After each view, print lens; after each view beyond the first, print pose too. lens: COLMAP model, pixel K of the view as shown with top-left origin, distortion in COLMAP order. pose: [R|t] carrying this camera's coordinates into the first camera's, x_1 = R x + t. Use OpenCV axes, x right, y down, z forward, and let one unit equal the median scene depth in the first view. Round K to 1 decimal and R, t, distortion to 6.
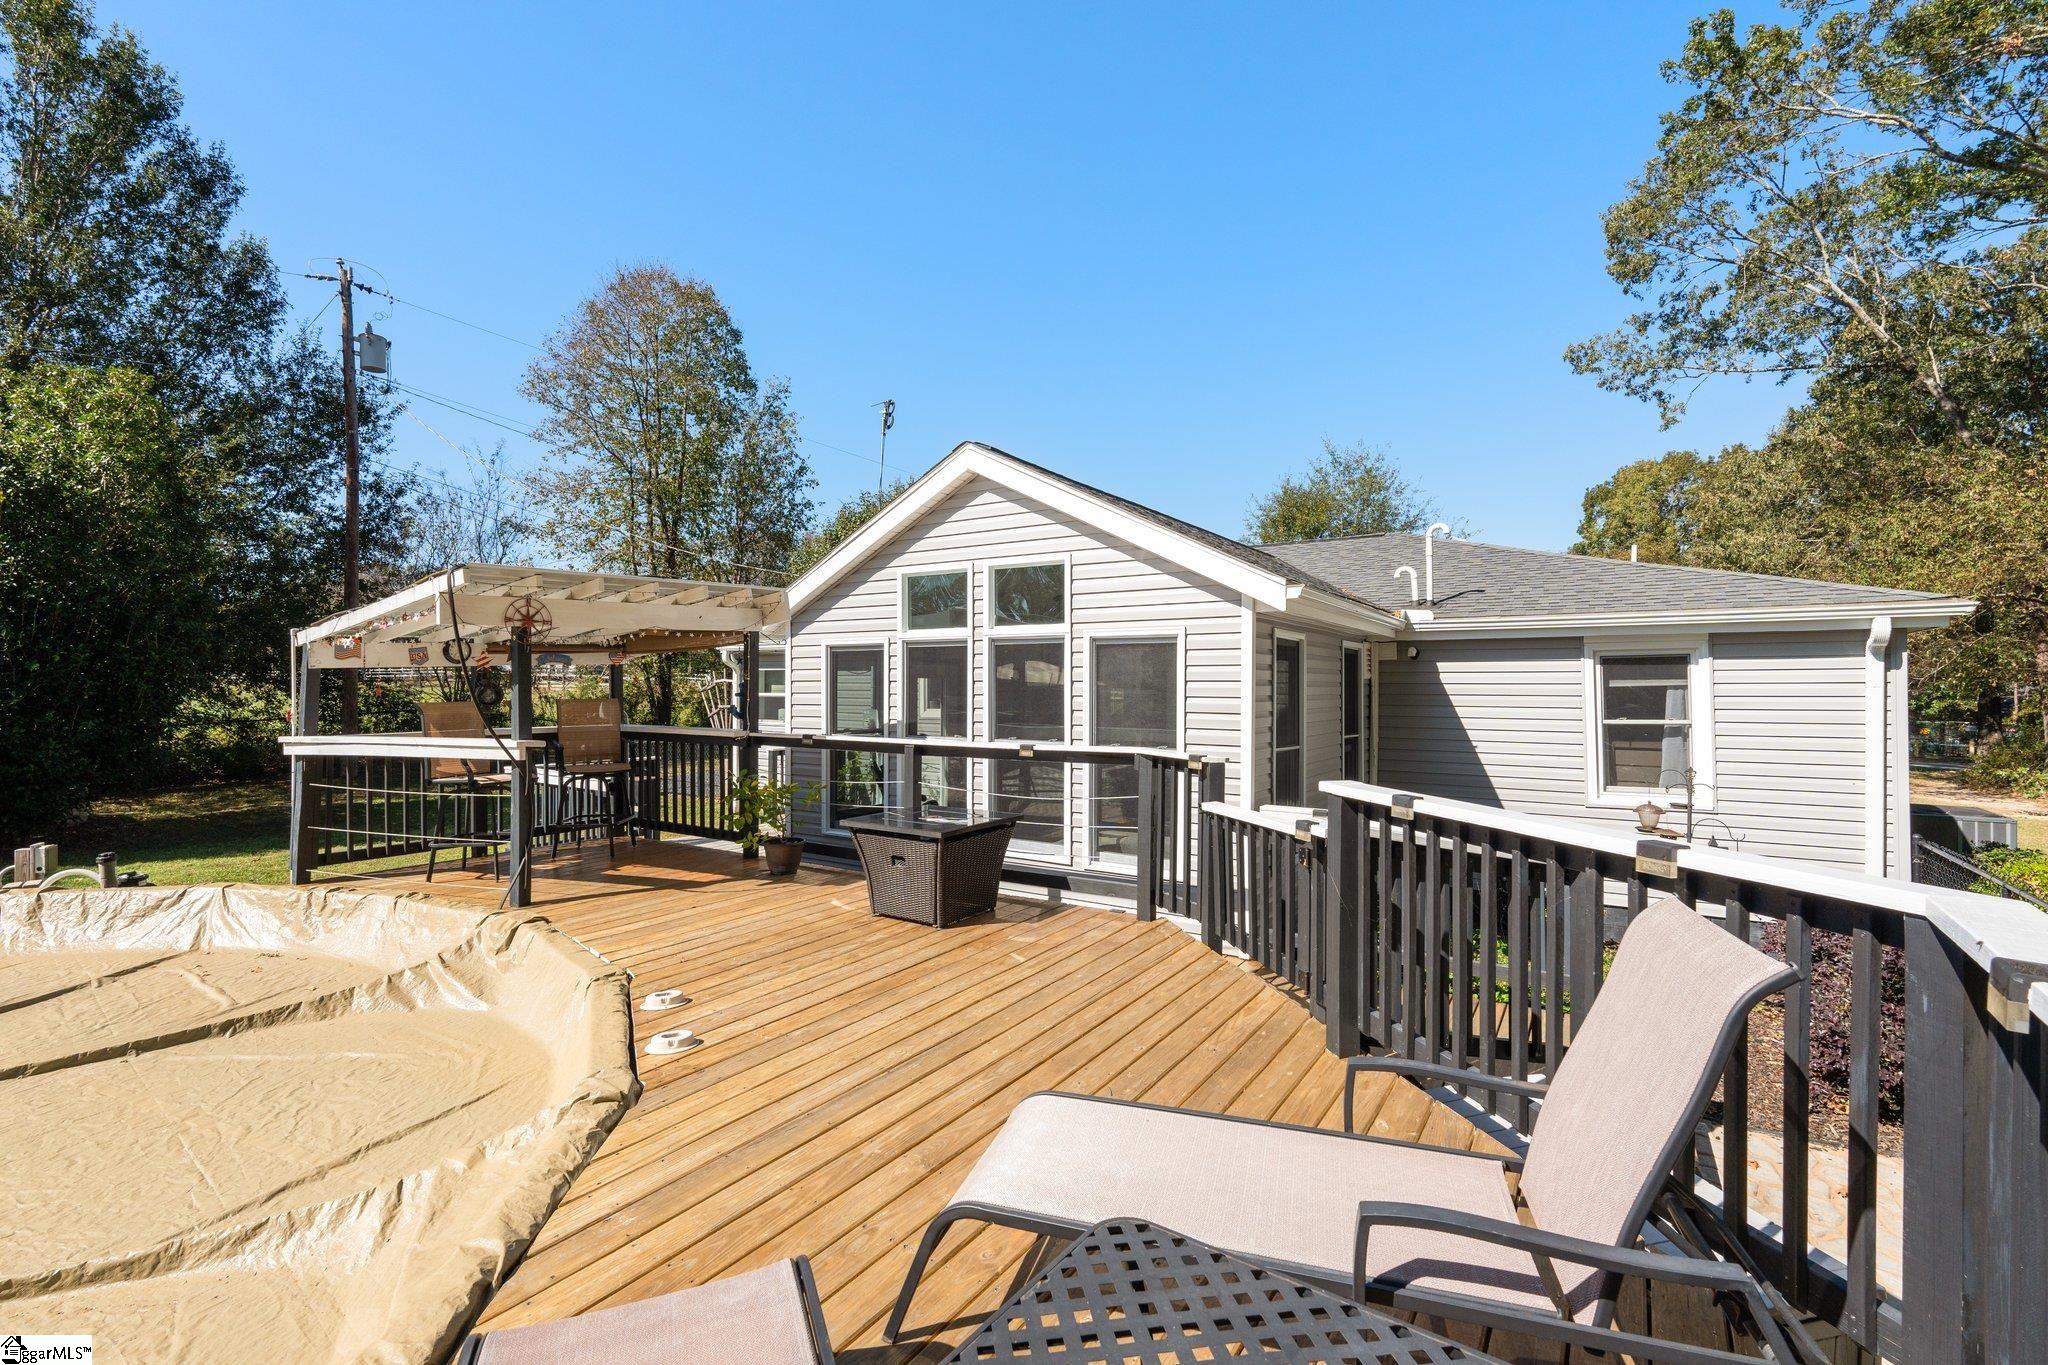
lens RADIAL K [[892.7, 0, 1030.5], [0, 892.7, 684.7], [0, 0, 1]] dist [-0.002085, 0.000143]
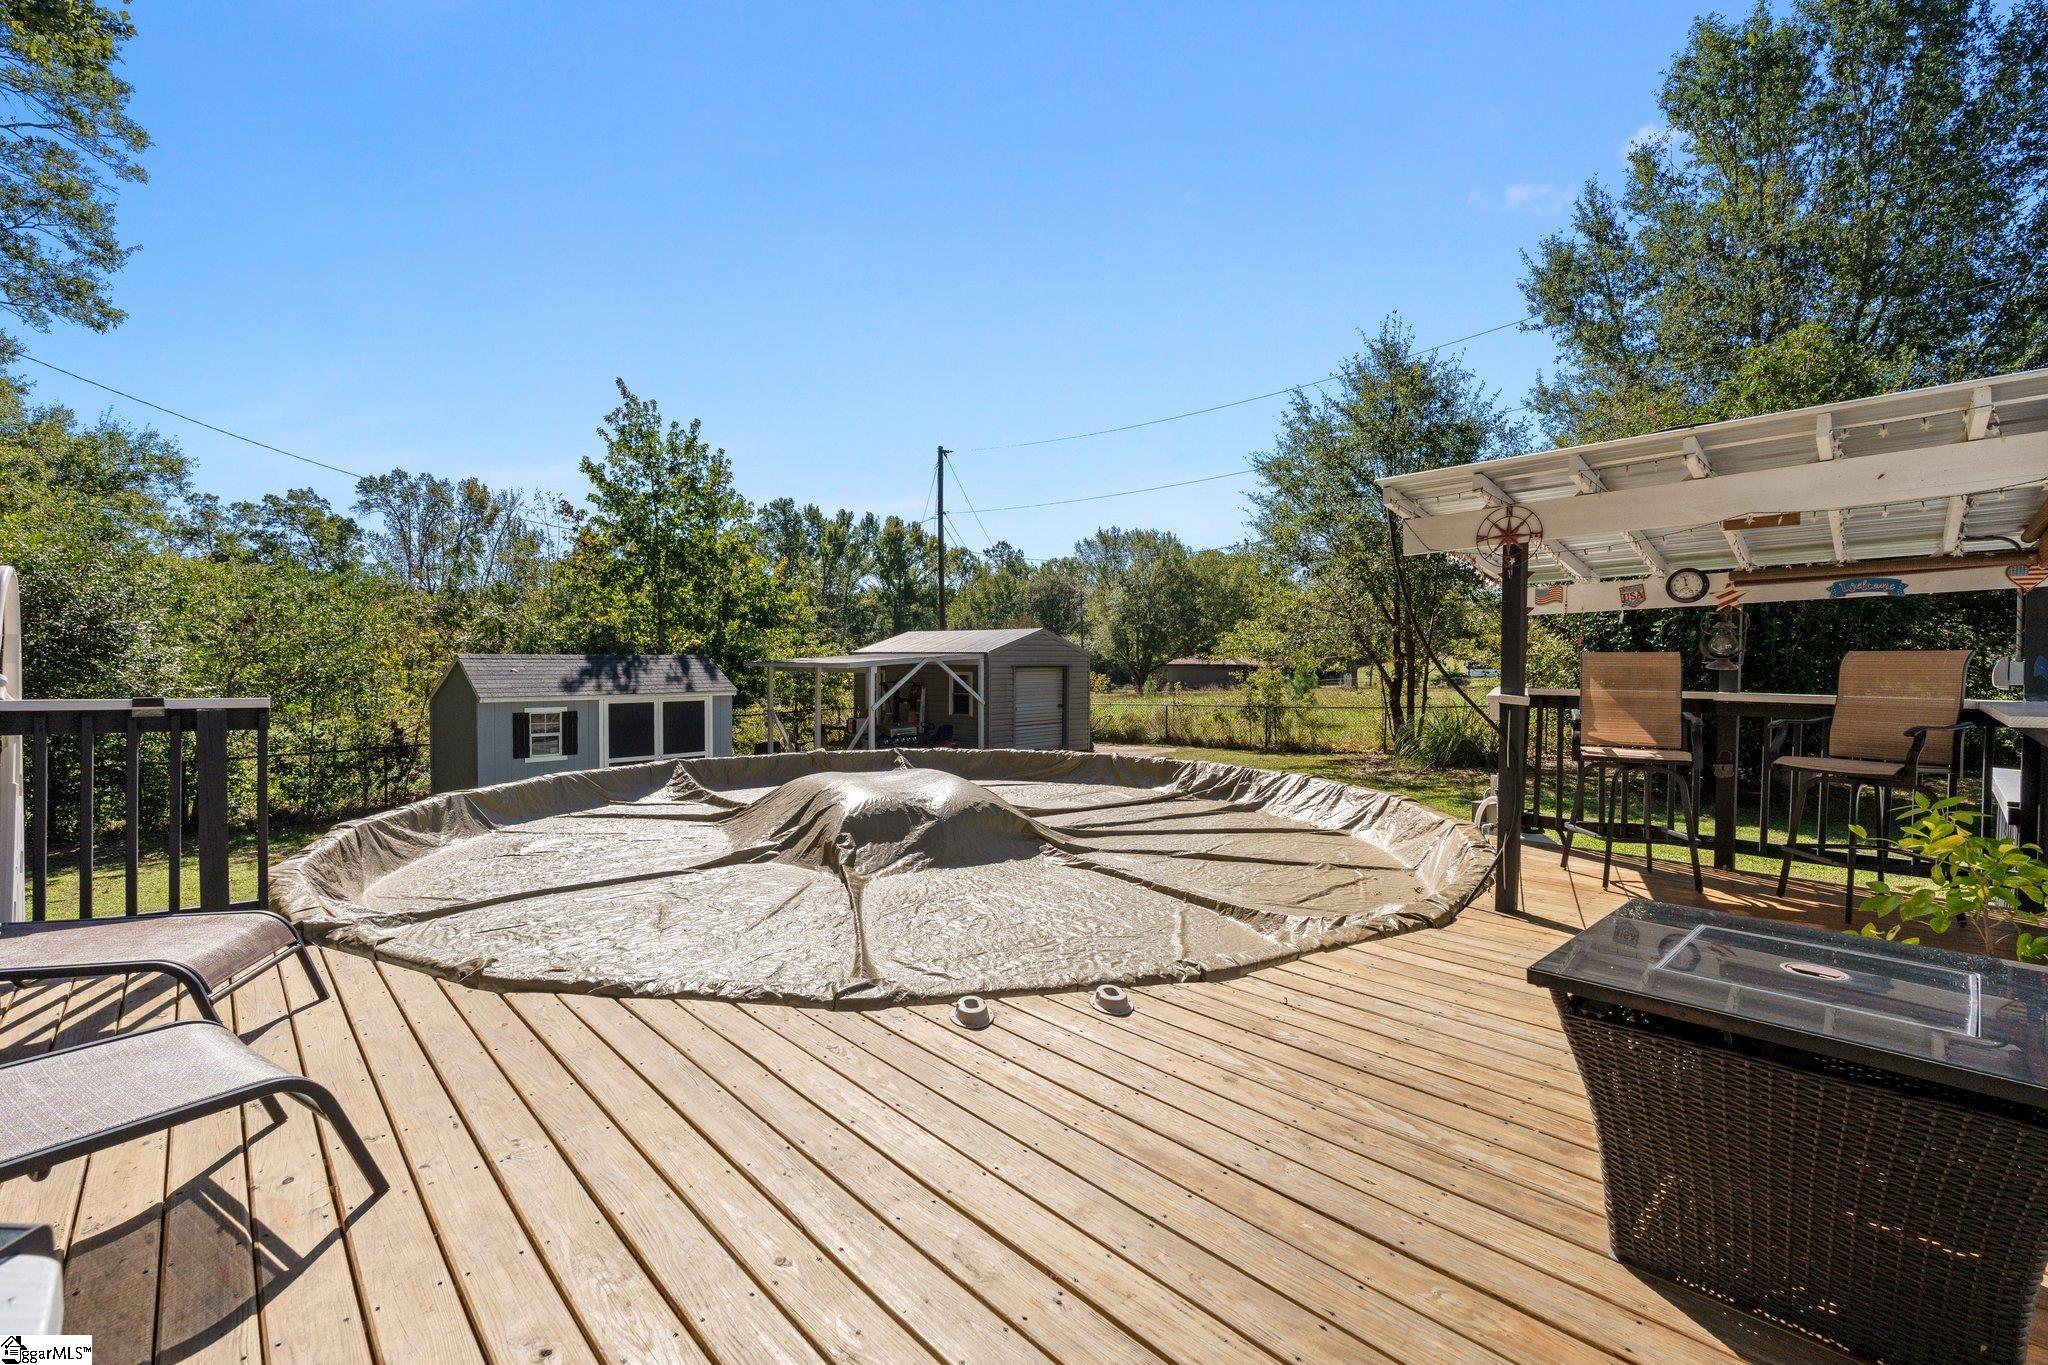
lens RADIAL K [[892.7, 0, 1033.5], [0, 892.7, 681.7], [0, 0, 1]] dist [-0.002085, 0.000143]
pose [[-0.234270, 0.017541, -0.972013, 0.301790], [-0.006312, 0.999789, 0.019563, 0.044495], [0.972151, 0.010719, -0.234109, 0.898924]]
